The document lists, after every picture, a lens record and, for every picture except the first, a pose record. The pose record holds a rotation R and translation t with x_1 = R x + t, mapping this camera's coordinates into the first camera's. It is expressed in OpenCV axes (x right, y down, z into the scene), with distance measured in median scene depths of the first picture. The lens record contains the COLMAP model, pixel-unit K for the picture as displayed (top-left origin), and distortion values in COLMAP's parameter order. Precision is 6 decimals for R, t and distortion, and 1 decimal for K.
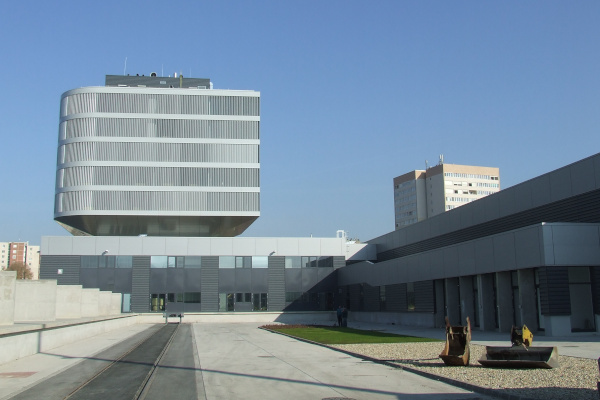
lens RADIAL K [[646.6, 0, 300.0], [0, 646.6, 200.0], [0, 0, 1]] dist [-0.070060, -0.000258]
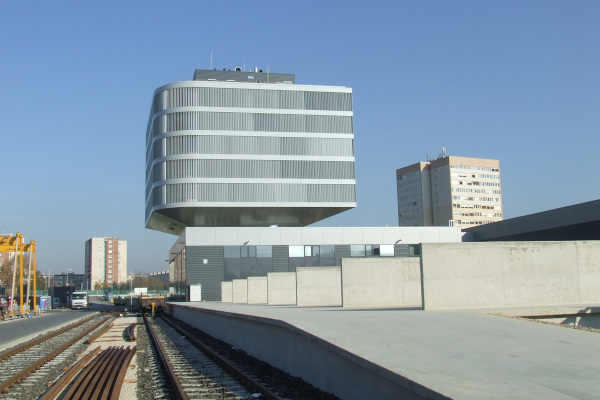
lens RADIAL K [[646.6, 0, 300.0], [0, 646.6, 200.0], [0, 0, 1]] dist [-0.070060, -0.000258]
pose [[0.996615, -0.003003, 0.082152, -0.233957], [0.001811, 0.999892, 0.014585, -0.001867], [-0.082187, -0.014387, 0.996513, -0.038228]]
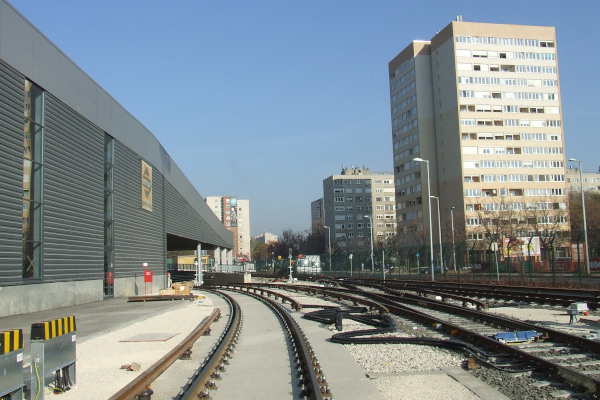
lens RADIAL K [[646.6, 0, 300.0], [0, 646.6, 200.0], [0, 0, 1]] dist [-0.070060, -0.000258]
pose [[0.985997, -0.037709, -0.162441, 0.393723], [0.048538, 0.996819, 0.063220, 0.142556], [0.159540, -0.070219, 0.984691, 0.880468]]
